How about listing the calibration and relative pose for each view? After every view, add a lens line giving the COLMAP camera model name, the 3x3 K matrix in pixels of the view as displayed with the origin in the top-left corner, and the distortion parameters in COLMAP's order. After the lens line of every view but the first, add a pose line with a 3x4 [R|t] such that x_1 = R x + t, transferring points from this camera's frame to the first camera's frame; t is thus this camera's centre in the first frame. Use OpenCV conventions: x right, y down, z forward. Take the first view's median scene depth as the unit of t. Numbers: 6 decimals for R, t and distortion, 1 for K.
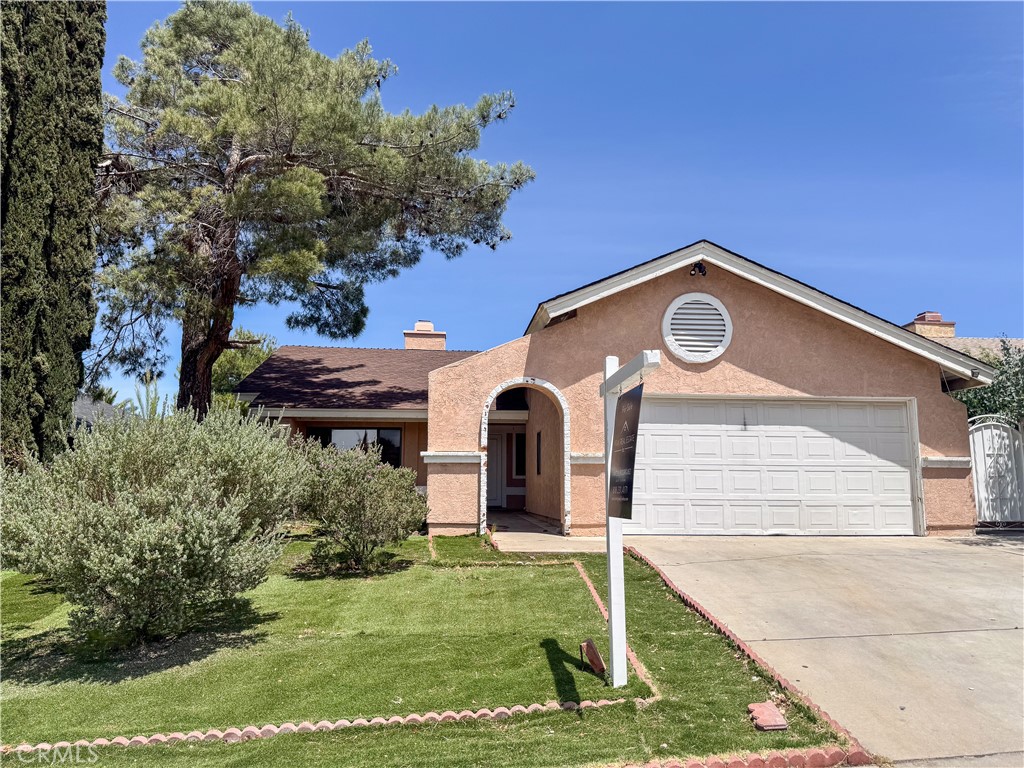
lens RADIAL K [[739.1, 0, 512.0], [0, 739.1, 384.0], [0, 0, 1]] dist [0.077491, -0.001949]
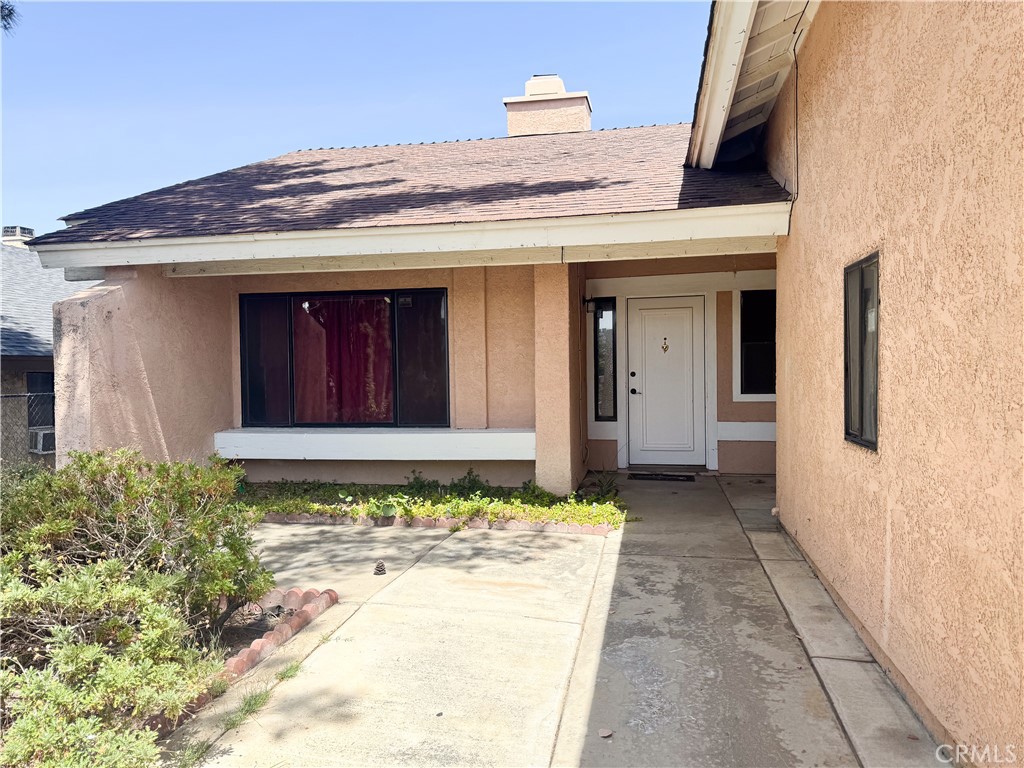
lens RADIAL K [[739.1, 0, 512.0], [0, 739.1, 384.0], [0, 0, 1]] dist [0.077491, -0.001949]
pose [[0.960006, -0.006042, -0.279914, -0.001520], [0.050152, 0.987308, 0.150693, 0.047466], [0.275450, -0.158704, 0.948124, 0.567381]]
